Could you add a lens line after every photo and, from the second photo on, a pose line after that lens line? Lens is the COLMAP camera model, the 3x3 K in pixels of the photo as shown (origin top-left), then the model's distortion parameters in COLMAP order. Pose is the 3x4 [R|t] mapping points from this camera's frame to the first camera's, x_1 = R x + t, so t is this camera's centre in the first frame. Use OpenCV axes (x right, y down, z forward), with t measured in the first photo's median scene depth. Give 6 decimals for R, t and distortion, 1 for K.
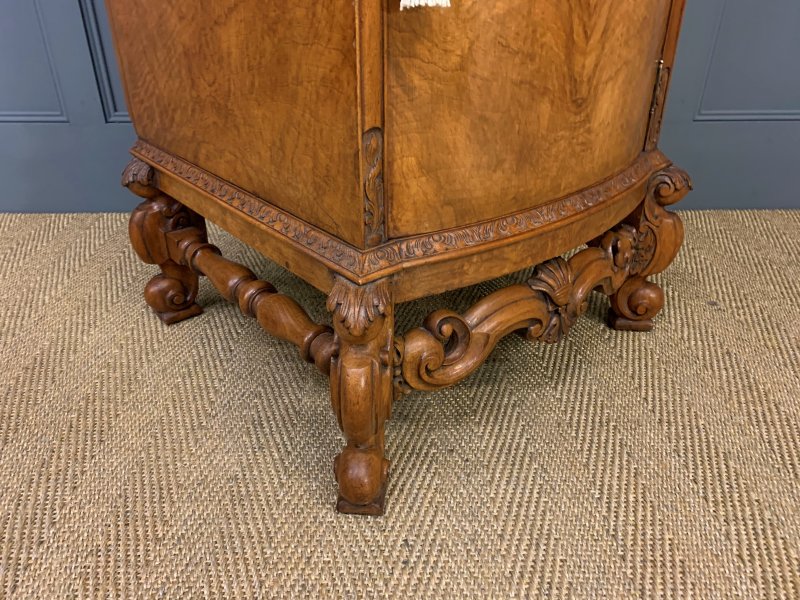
lens RADIAL K [[623.5, 0, 398.1], [0, 623.5, 294.7], [0, 0, 1]] dist [0.104440, -0.227715]
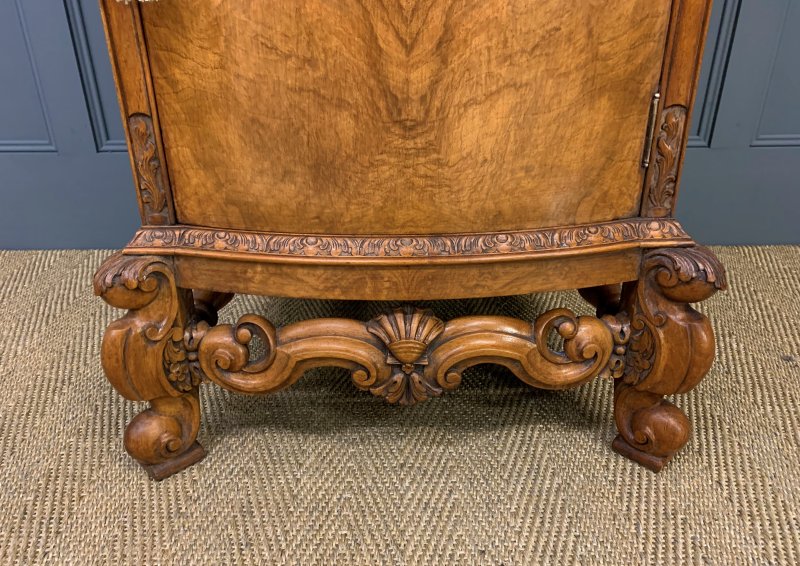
lens RADIAL K [[650.4, 0, 396.1], [0, 650.4, 306.8], [0, 0, 1]] dist [0.098768, -0.262205]
pose [[0.748751, 0.285870, -0.598039, 0.859373], [-0.298969, 0.950885, 0.080224, -0.138707], [0.591600, 0.118727, 0.797442, 0.323040]]
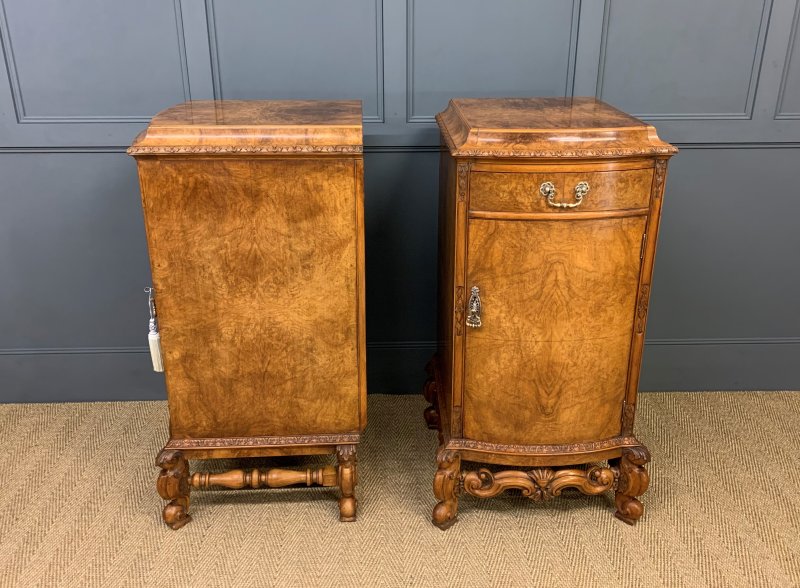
lens RADIAL K [[724.4, 0, 399.8], [0, 724.4, 269.0], [0, 0, 1]] dist [0.140507, -0.348754]
pose [[0.765728, 0.225932, -0.602176, 1.534653], [-0.297435, 0.954531, -0.020086, -0.640907], [0.570257, 0.194489, 0.798111, -1.953291]]
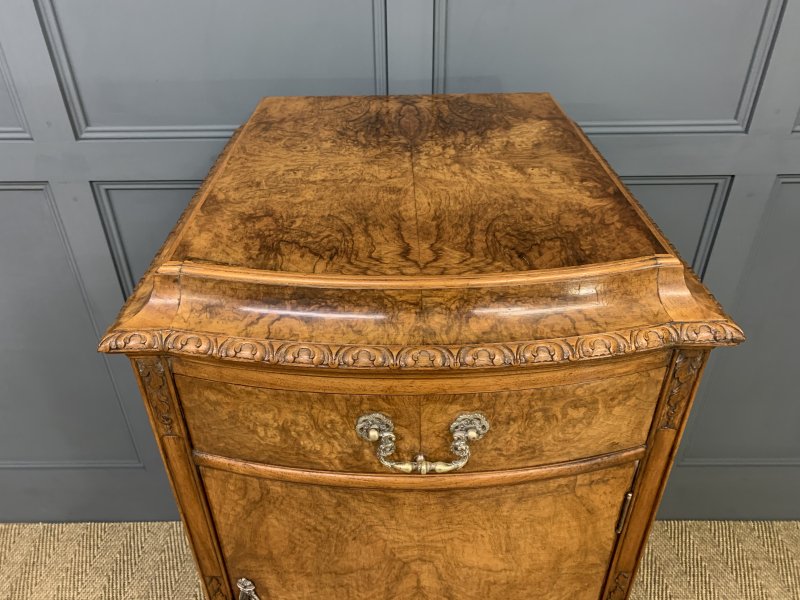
lens RADIAL K [[623.5, 0, 398.1], [0, 623.5, 294.7], [0, 0, 1]] dist [0.104440, -0.227715]
pose [[0.750635, 0.348025, -0.561628, 0.688360], [-0.296083, 0.937083, 0.184959, -1.494951], [0.590662, 0.027452, 0.806452, -0.196666]]
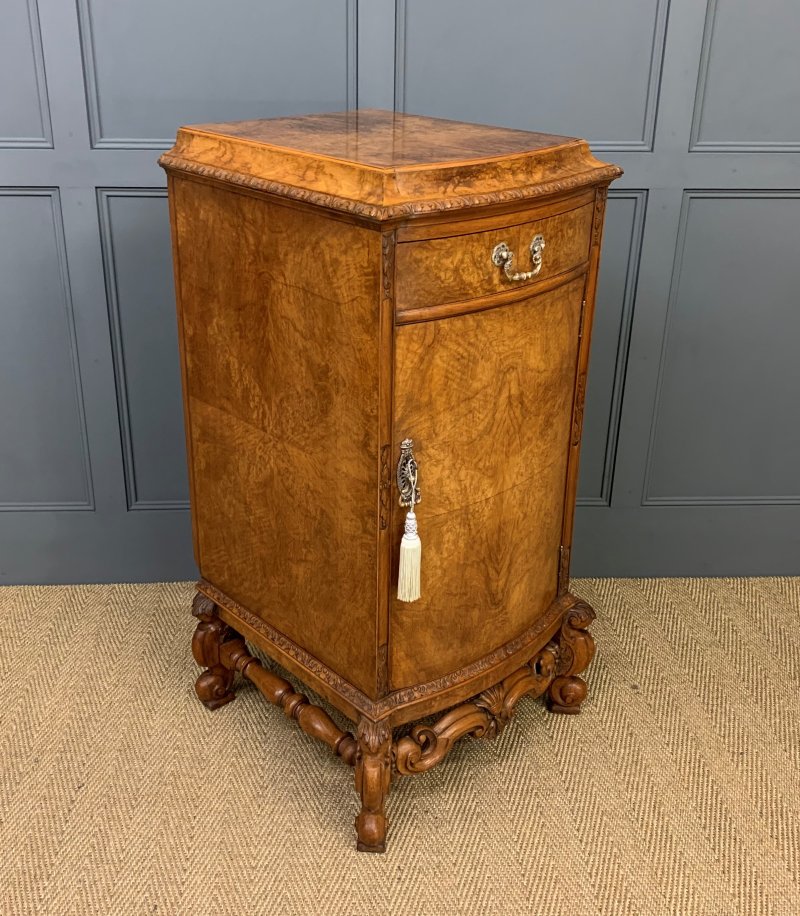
lens RADIAL K [[1043.8, 0, 384.2], [0, 1043.8, 433.2], [0, 0, 1]] dist [0.183797, -0.528249]
pose [[0.999747, -0.000369, 0.022491, -0.088930], [0.002175, 0.996768, -0.080302, -0.536936], [-0.022389, 0.080331, 0.996517, -1.907029]]
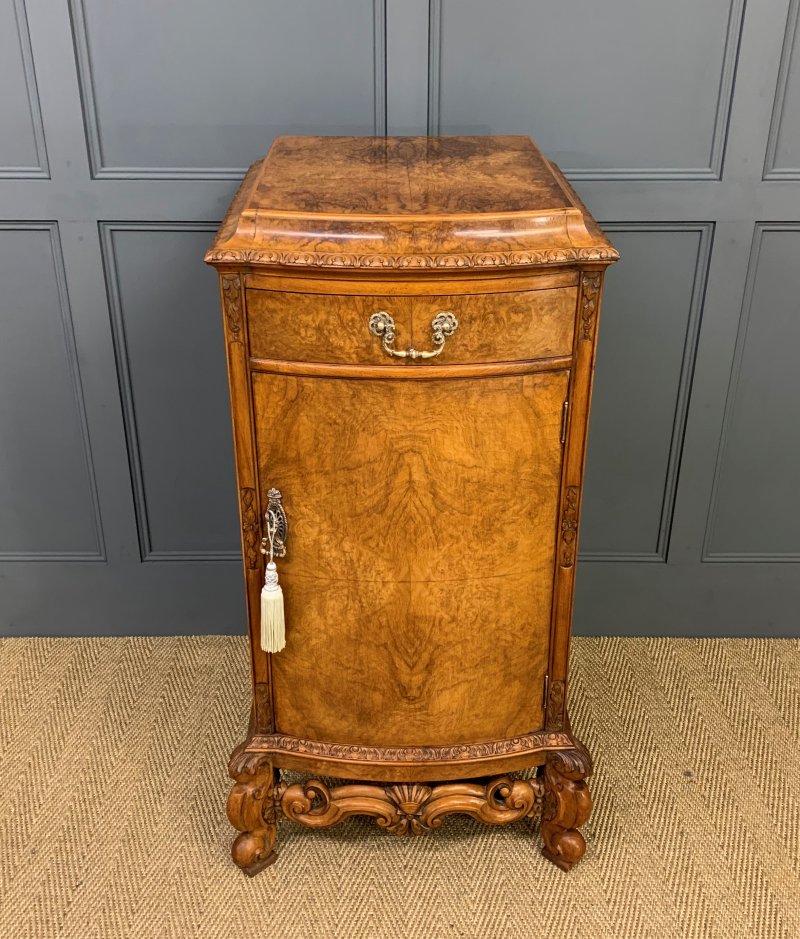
lens RADIAL K [[1062.2, 0, 398.6], [0, 1062.2, 450.1], [0, 0, 1]] dist [0.214019, -0.710604]
pose [[0.755103, 0.290479, -0.587743, 1.645088], [-0.305941, 0.949014, 0.075970, -1.079263], [0.579844, 0.122449, 0.805473, -1.239687]]
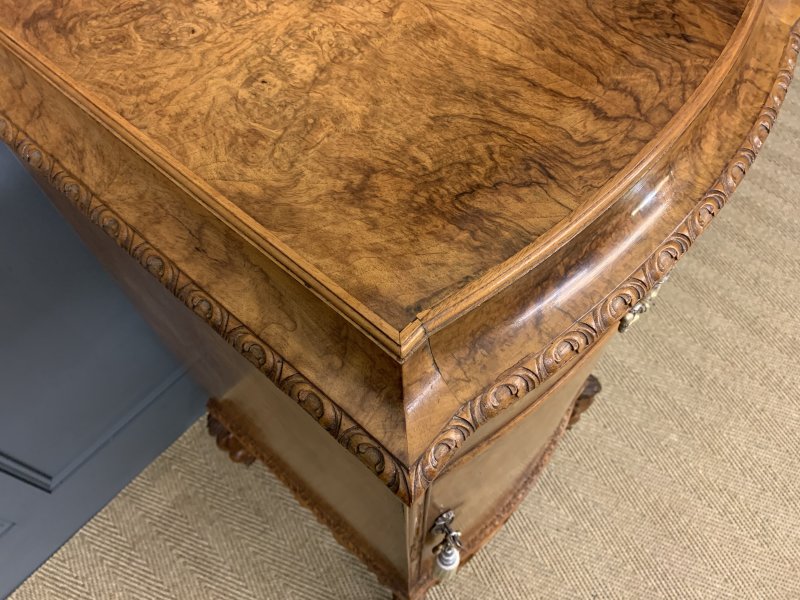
lens RADIAL K [[635.5, 0, 400.0], [0, 635.5, 300.0], [0, 0, 1]] dist [-0.004540, -0.002130]
pose [[0.992357, -0.116207, 0.041524, -0.055496], [0.075782, 0.839441, 0.538141, -1.595246], [-0.097393, -0.530881, 0.841831, -0.123445]]
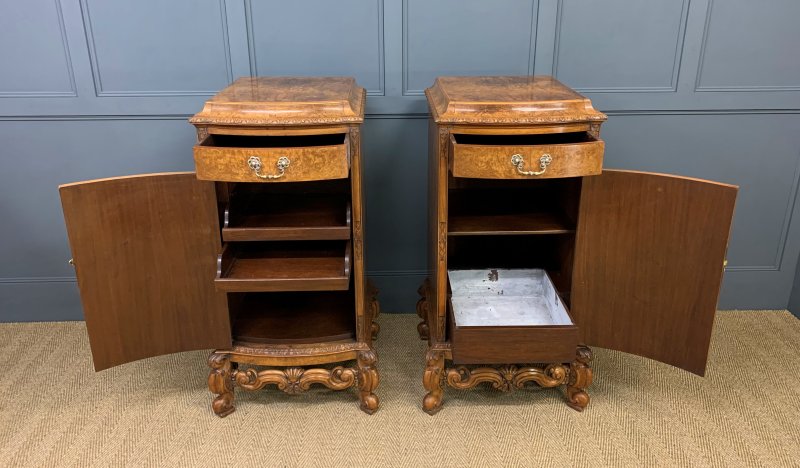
lens RADIAL K [[641.7, 0, 400.5], [0, 641.7, 209.3], [0, 0, 1]] dist [0.207643, -0.638706]
pose [[0.763664, 0.214665, -0.608881, 1.842660], [-0.295439, 0.954759, -0.033936, -0.591049], [0.574049, 0.205803, 0.792535, -2.275391]]
